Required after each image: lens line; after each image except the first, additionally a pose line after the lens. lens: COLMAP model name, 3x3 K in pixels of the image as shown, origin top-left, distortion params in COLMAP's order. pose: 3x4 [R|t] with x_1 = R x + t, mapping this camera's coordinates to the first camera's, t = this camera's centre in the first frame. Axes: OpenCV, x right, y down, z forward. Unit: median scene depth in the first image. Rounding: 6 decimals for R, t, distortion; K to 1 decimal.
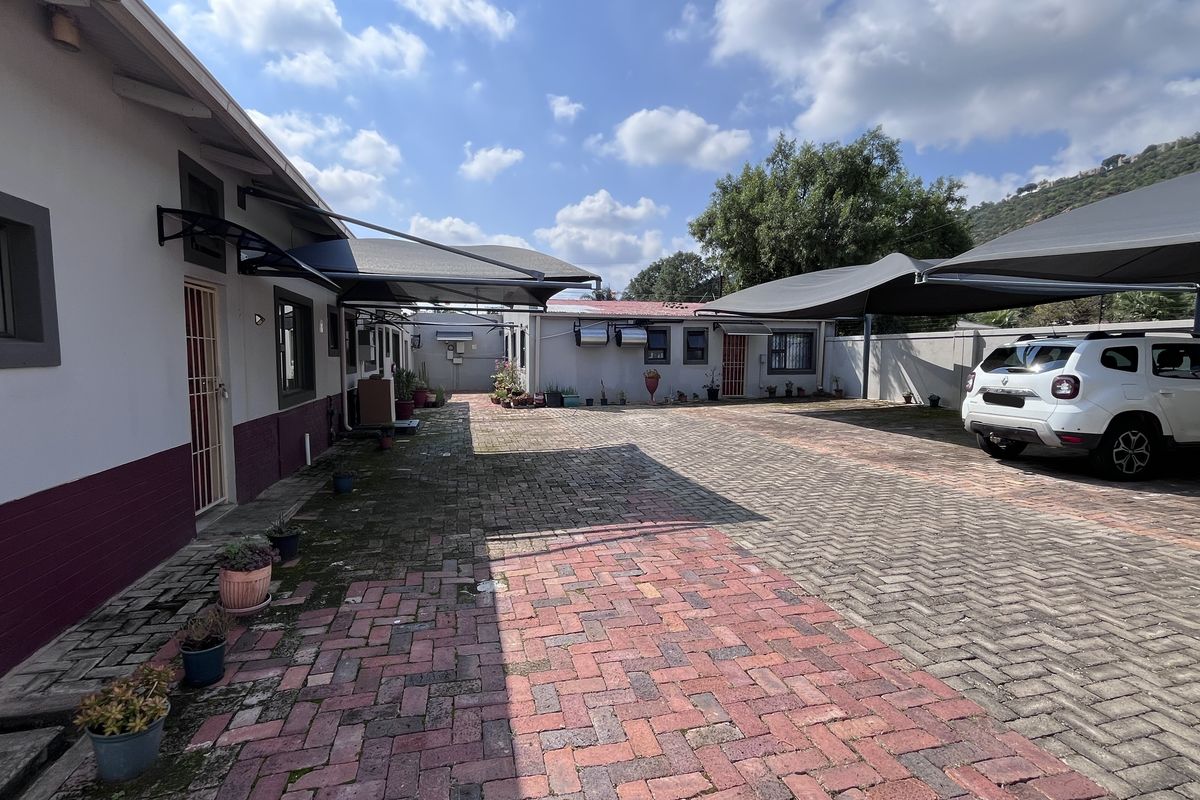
lens RADIAL K [[573.0, 0, 600.0], [0, 573.0, 400.0], [0, 0, 1]] dist [0.001041, -0.000202]
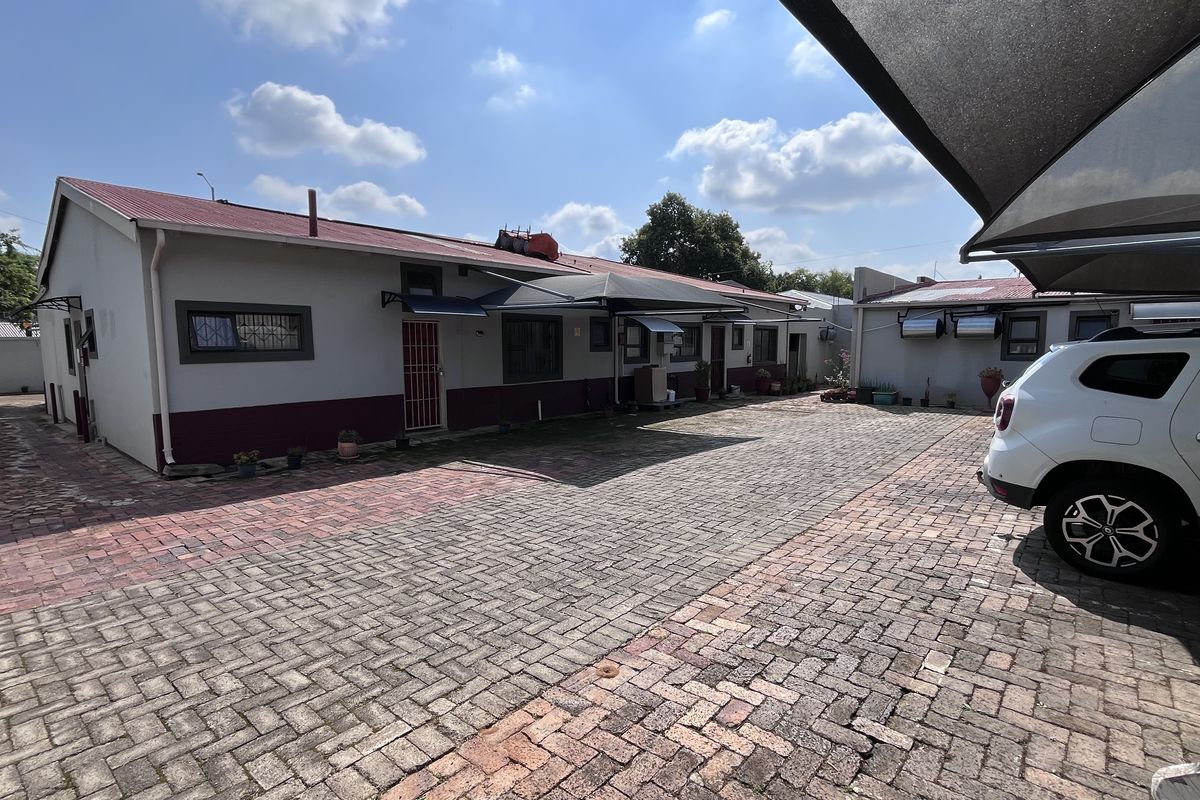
lens RADIAL K [[573.0, 0, 600.0], [0, 573.0, 400.0], [0, 0, 1]] dist [0.001041, -0.000202]
pose [[0.590928, 0.076911, -0.803049, 1.359960], [-0.058721, 0.996905, 0.052267, -0.056388], [0.804584, 0.016270, 0.593616, 0.271275]]
